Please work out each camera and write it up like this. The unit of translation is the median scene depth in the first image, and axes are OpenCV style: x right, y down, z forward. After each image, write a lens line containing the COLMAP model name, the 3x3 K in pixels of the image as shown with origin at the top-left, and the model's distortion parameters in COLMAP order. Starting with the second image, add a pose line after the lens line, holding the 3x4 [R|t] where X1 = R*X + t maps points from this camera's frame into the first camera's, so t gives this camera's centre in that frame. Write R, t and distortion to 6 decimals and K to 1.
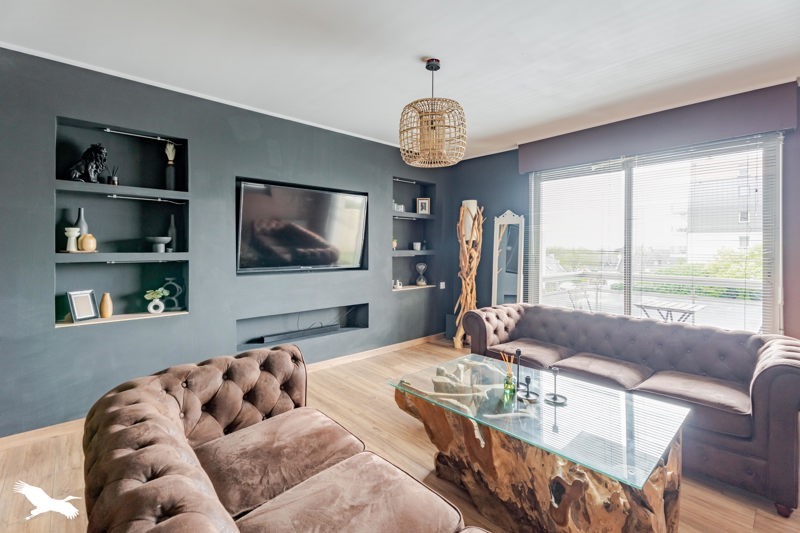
lens RADIAL K [[363.4, 0, 394.6], [0, 363.4, 248.2], [0, 0, 1]] dist [-0.001110, 0.000100]
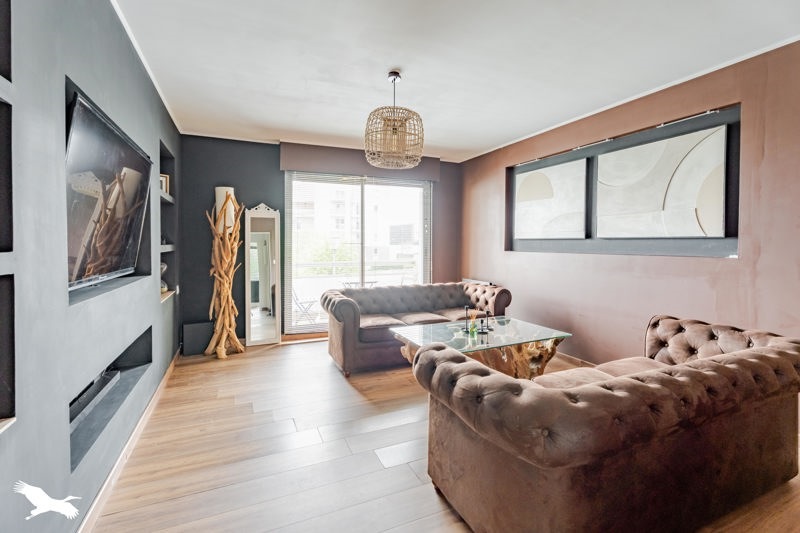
lens RADIAL K [[363.4, 0, 394.6], [0, 363.4, 248.2], [0, 0, 1]] dist [-0.001110, 0.000100]
pose [[0.326779, -0.015412, 0.944975, -0.525928], [-0.001377, 0.999858, 0.016783, 0.000517], [-0.945100, -0.006786, 0.326711, 0.352383]]
